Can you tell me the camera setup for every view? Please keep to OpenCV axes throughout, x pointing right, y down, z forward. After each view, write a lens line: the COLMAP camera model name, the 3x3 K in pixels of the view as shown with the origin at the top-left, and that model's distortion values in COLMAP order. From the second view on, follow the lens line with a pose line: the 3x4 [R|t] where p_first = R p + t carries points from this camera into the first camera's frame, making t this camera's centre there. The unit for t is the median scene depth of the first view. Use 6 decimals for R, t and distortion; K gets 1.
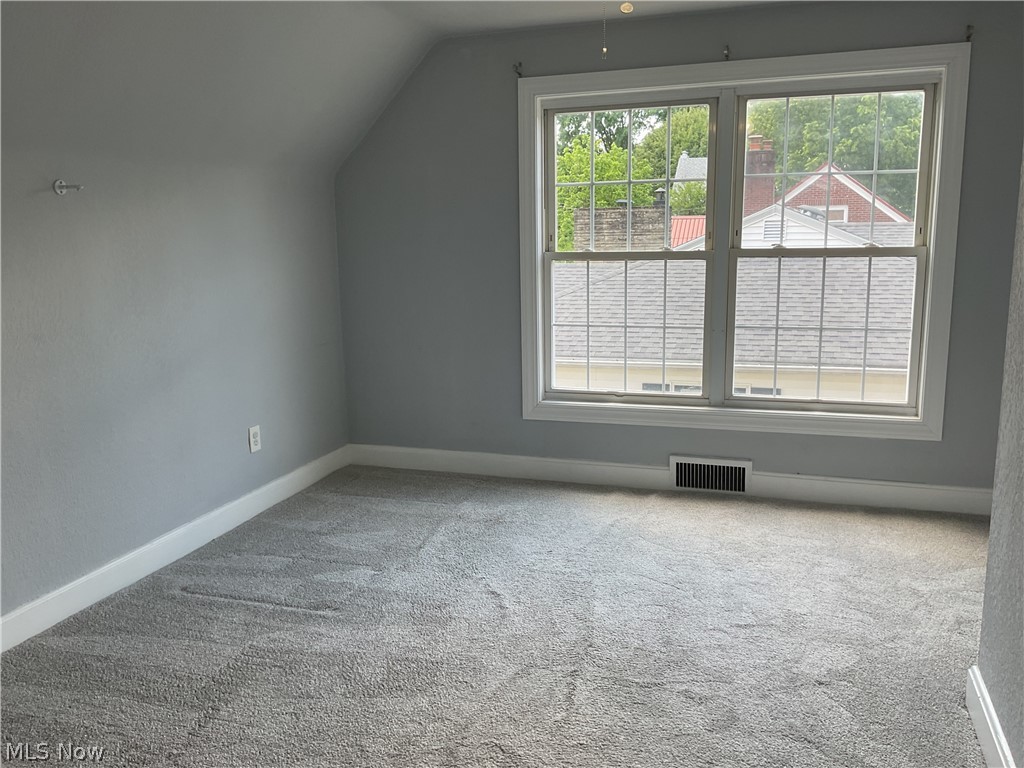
lens RADIAL K [[846.7, 0, 512.0], [0, 846.7, 384.0], [0, 0, 1]] dist [0.010964, -0.001561]
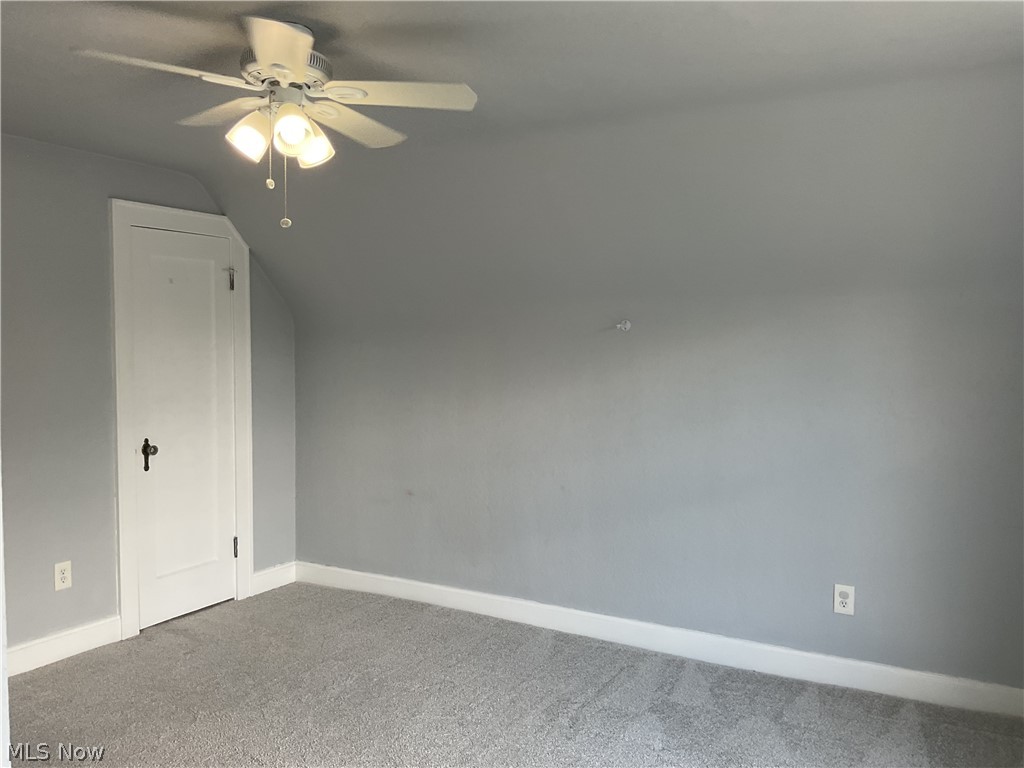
lens RADIAL K [[846.7, 0, 512.0], [0, 846.7, 384.0], [0, 0, 1]] dist [0.010964, -0.001561]
pose [[-0.190095, 0.075821, -0.978834, 0.636284], [-0.176488, 0.978132, 0.110041, -0.199304], [0.965772, 0.193670, -0.172556, 0.826716]]
